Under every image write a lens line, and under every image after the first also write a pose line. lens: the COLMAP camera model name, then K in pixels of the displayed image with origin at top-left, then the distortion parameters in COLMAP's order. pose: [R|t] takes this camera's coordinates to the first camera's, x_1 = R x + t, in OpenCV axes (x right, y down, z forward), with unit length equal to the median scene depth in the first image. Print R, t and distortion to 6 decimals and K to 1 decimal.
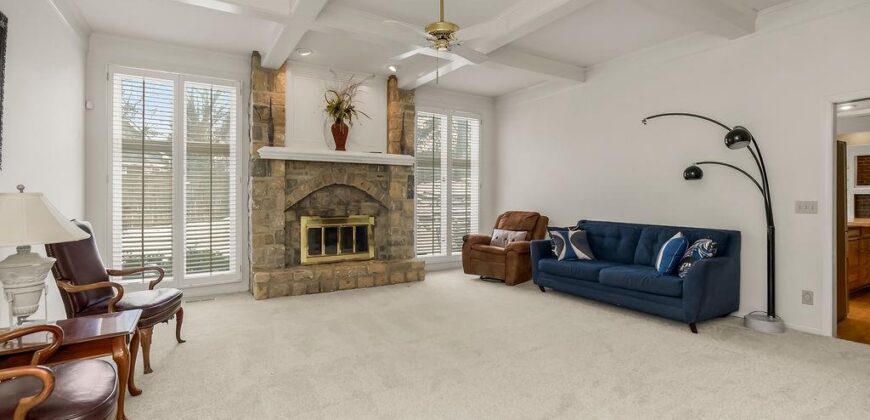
lens RADIAL K [[405.5, 0, 444.5], [0, 405.5, 198.1], [0, 0, 1]] dist [-0.012578, 0.004427]
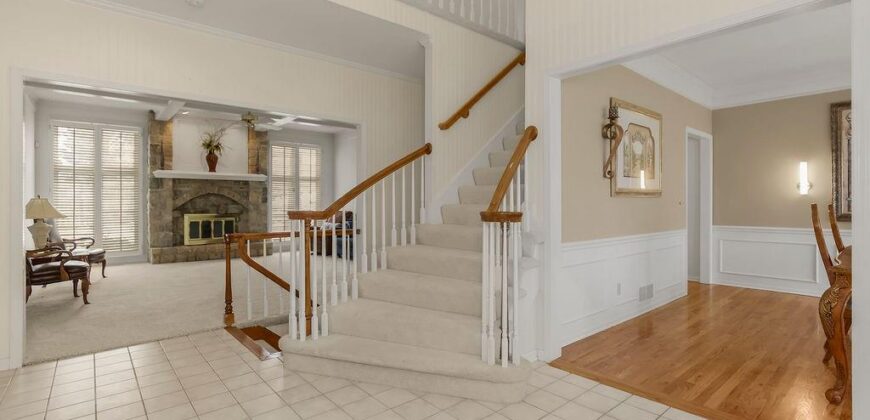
lens RADIAL K [[405.5, 0, 441.6], [0, 405.5, 205.8], [0, 0, 1]] dist [-0.012578, 0.004427]
pose [[0.988355, -0.003517, 0.152126, 0.387881], [0.003165, 0.999992, 0.002560, 0.012187], [-0.152134, -0.002048, 0.988358, -0.688840]]
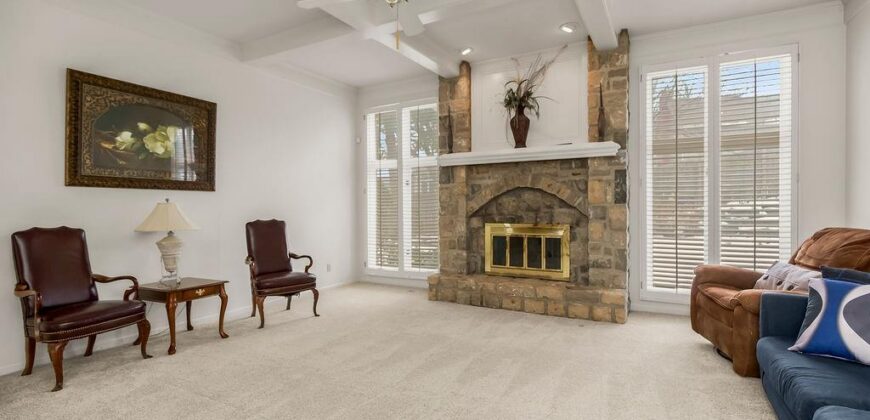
lens RADIAL K [[405.5, 0, 440.8], [0, 405.5, 207.3], [0, 0, 1]] dist [-0.012578, 0.004427]
pose [[0.486476, 0.000875, -0.873694, 0.422026], [0.007474, 0.999959, 0.005162, 0.002648], [0.873662, -0.009041, 0.486449, 0.443496]]
